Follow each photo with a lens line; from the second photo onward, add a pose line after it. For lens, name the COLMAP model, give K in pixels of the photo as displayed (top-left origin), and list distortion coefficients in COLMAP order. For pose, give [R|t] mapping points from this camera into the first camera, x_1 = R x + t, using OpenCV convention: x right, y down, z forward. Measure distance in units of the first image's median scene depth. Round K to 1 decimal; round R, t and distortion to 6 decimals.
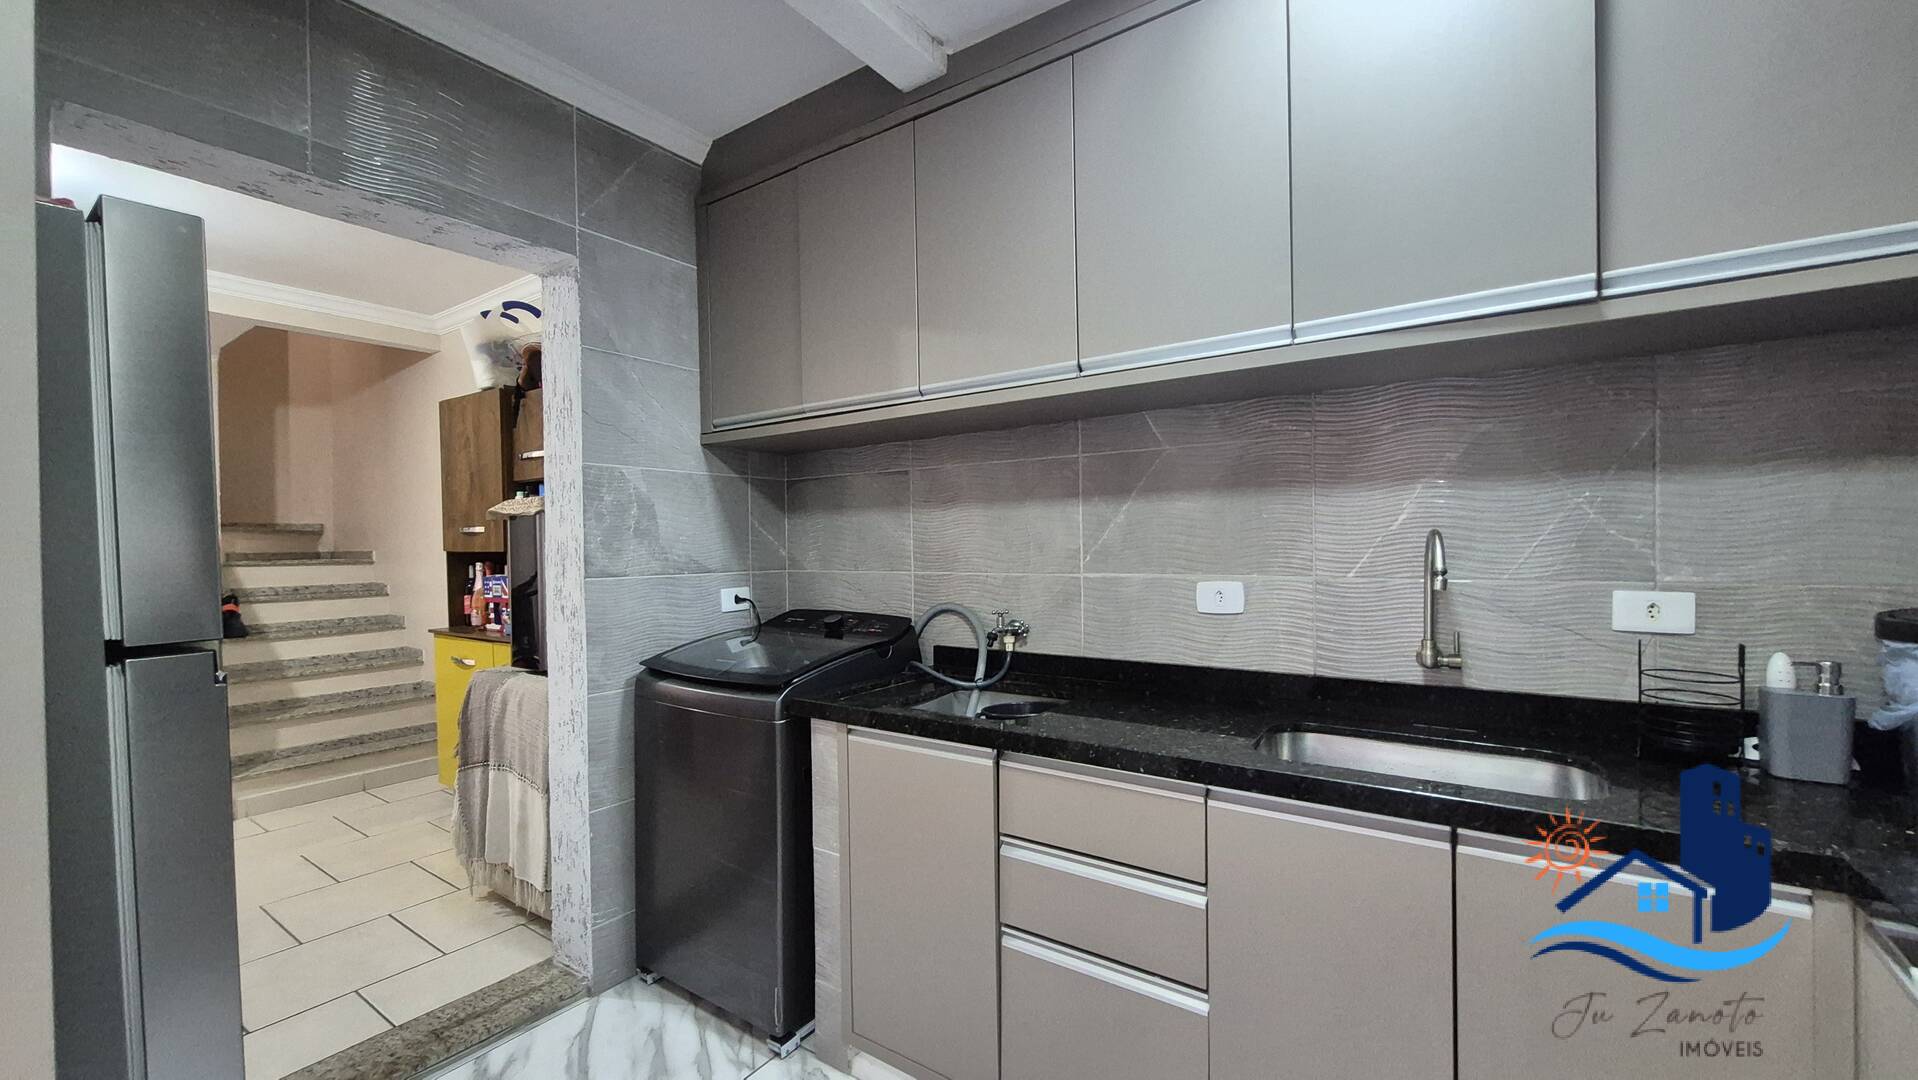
lens RADIAL K [[746.4, 0, 957.6], [0, 746.4, 544.9], [0, 0, 1]] dist [0.000342, 0.000016]
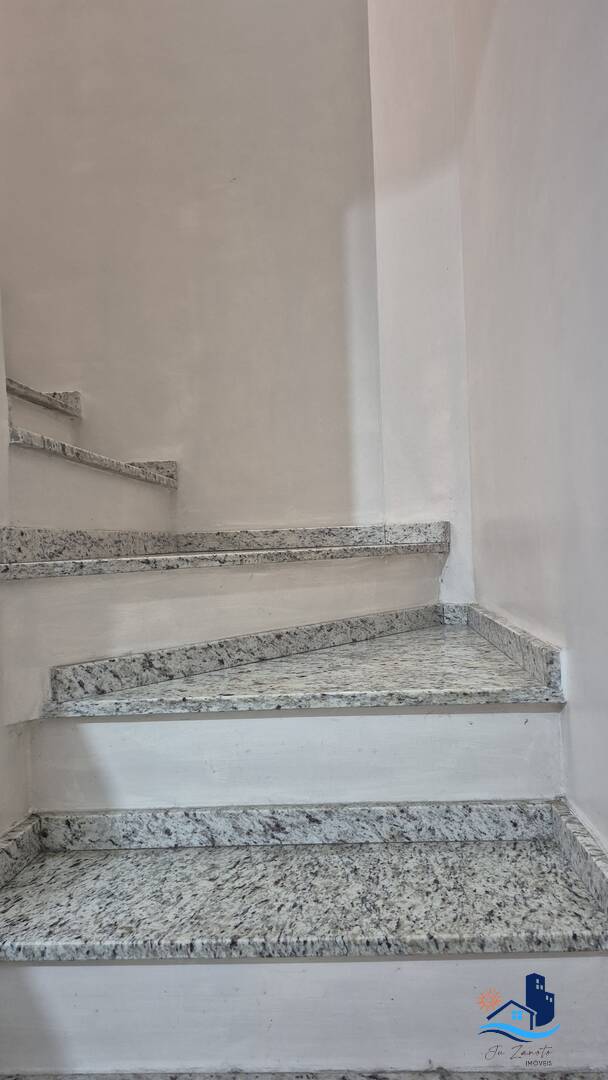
lens RADIAL K [[740.4, 0, 304.5], [0, 740.4, 540.2], [0, 0, 1]] dist [0.031481, 0.000146]
pose [[0.488737, -0.018358, -0.872238, -0.610832], [0.041079, 0.999154, 0.001989, -0.023284], [0.871464, -0.036803, 0.489077, 0.803183]]
